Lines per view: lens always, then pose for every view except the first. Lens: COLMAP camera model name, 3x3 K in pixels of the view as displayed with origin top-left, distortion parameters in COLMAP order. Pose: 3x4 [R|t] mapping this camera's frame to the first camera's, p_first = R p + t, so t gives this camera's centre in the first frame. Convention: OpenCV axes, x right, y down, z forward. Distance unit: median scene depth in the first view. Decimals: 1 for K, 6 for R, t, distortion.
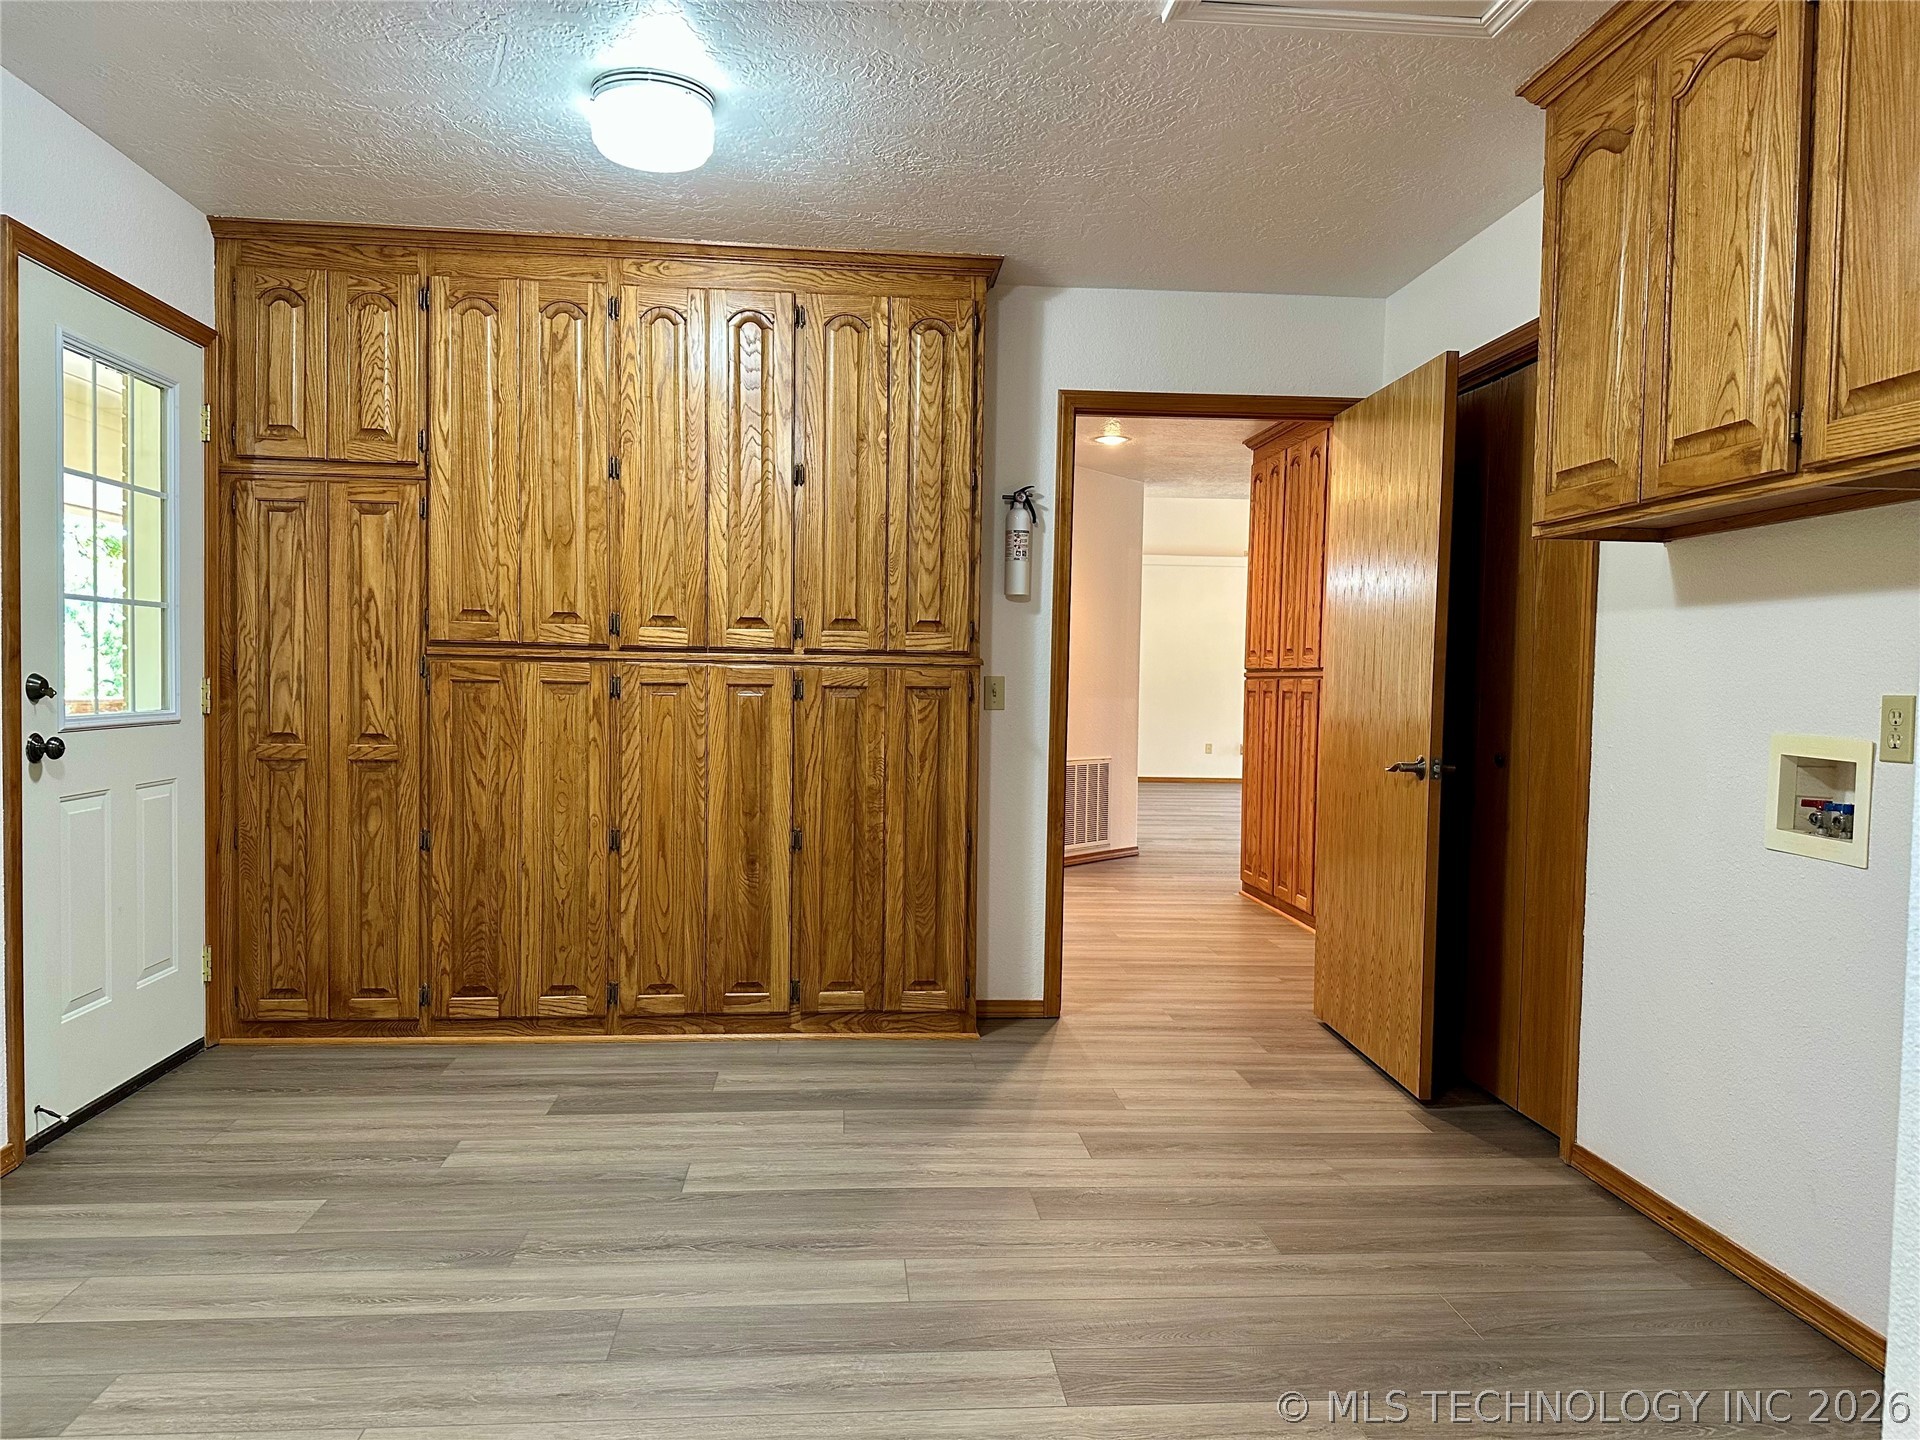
lens RADIAL K [[1346.0, 0, 956.4], [0, 1346.0, 722.6], [0, 0, 1]] dist [0.091171, -0.108862]
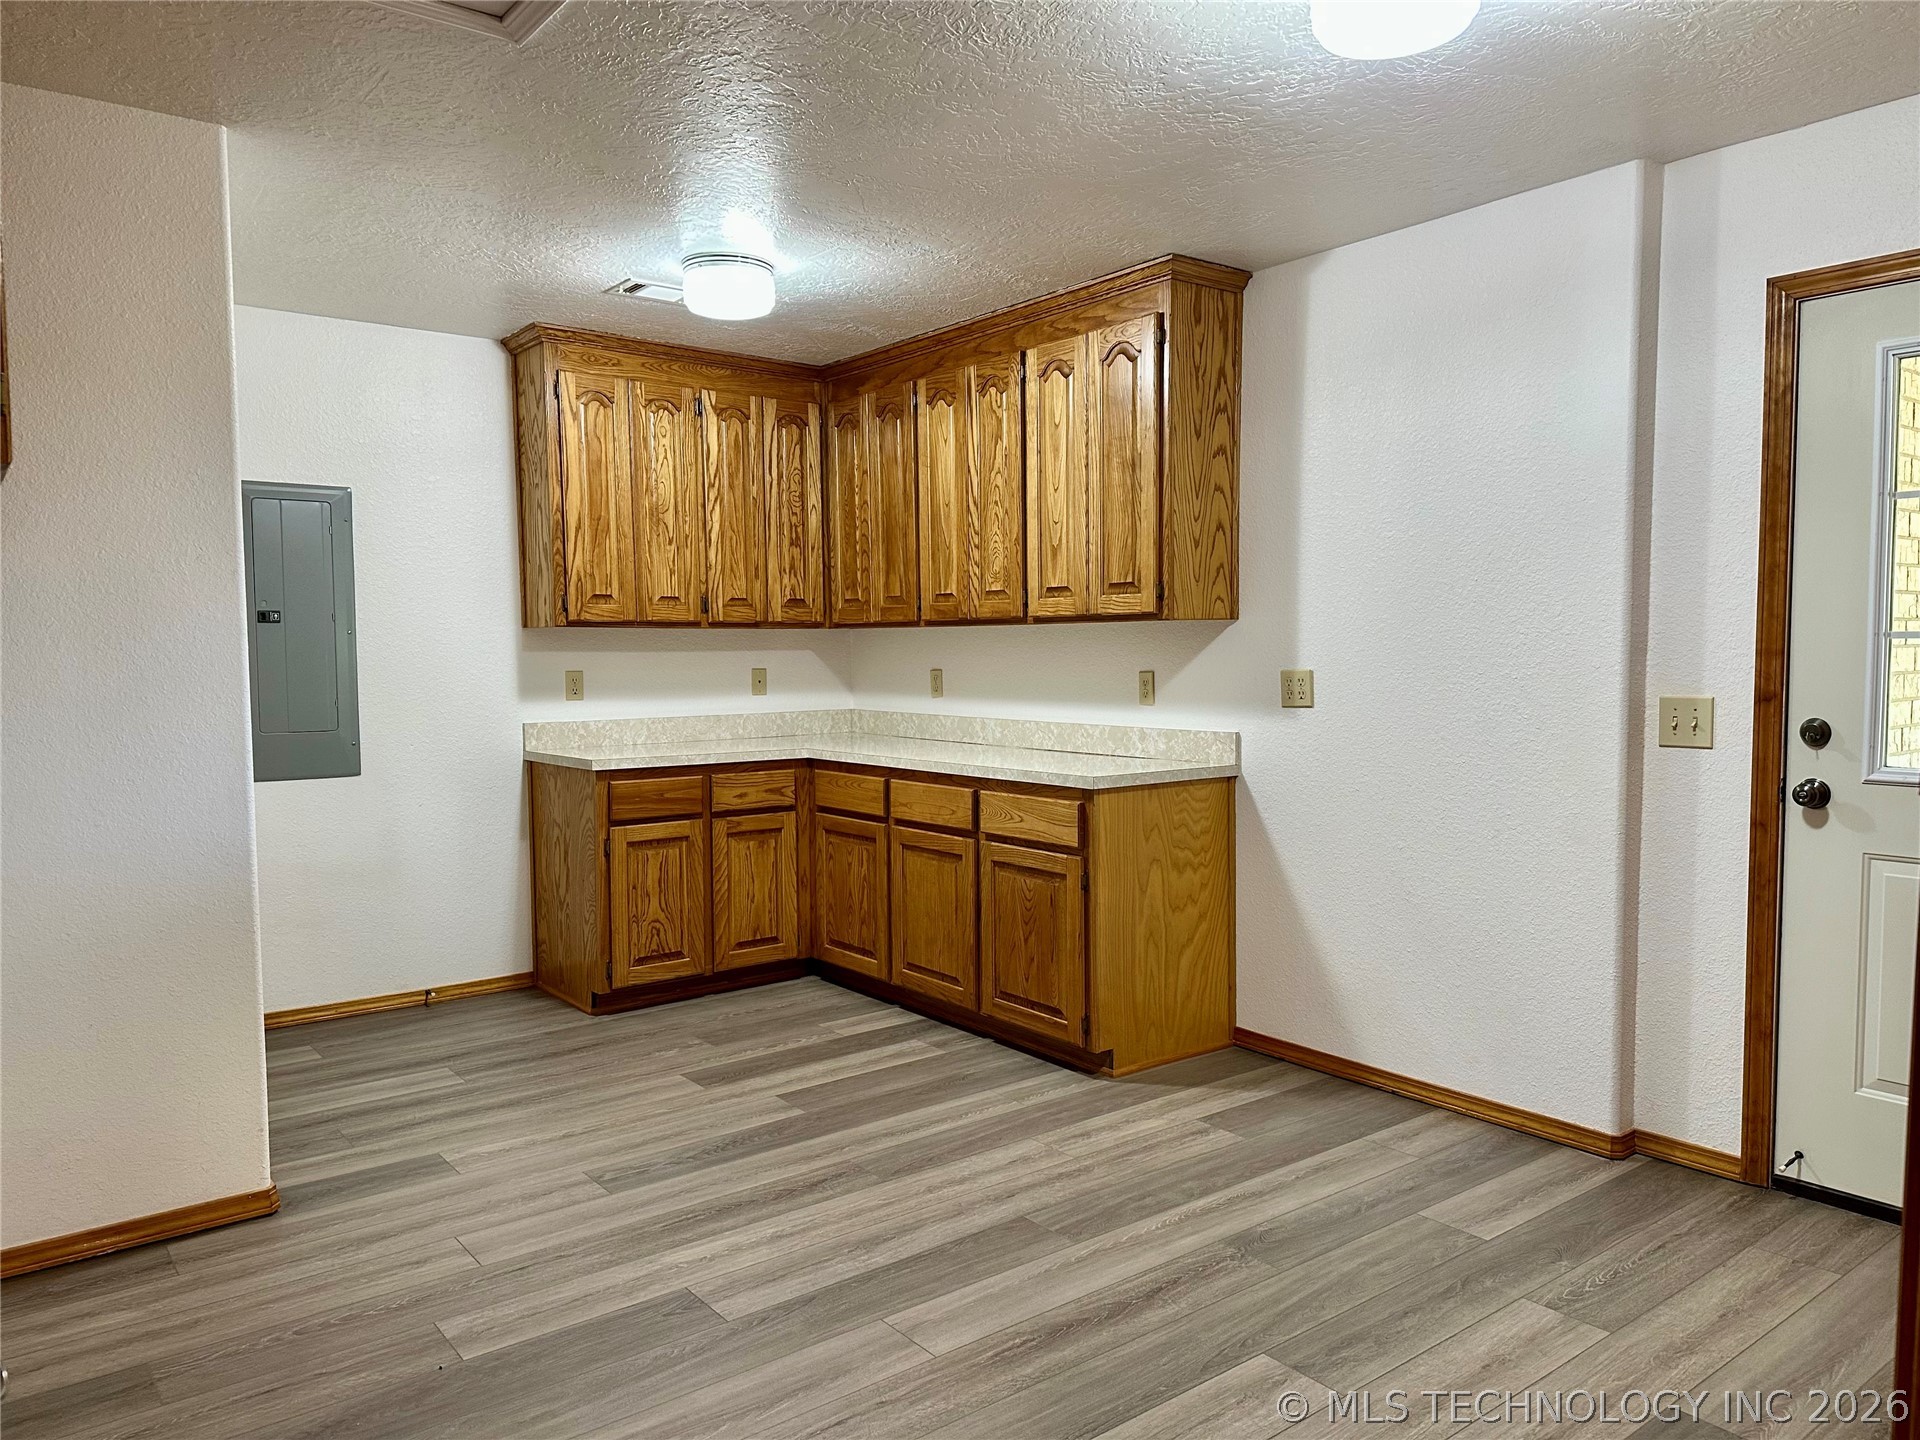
lens RADIAL K [[1346.0, 0, 961.5], [0, 1346.0, 723.0], [0, 0, 1]] dist [0.091171, -0.108862]
pose [[-0.841587, 0.023451, -0.539613, 0.421725], [-0.023880, 0.996465, 0.080548, -0.108799], [0.539594, 0.080675, -0.838051, 1.679296]]
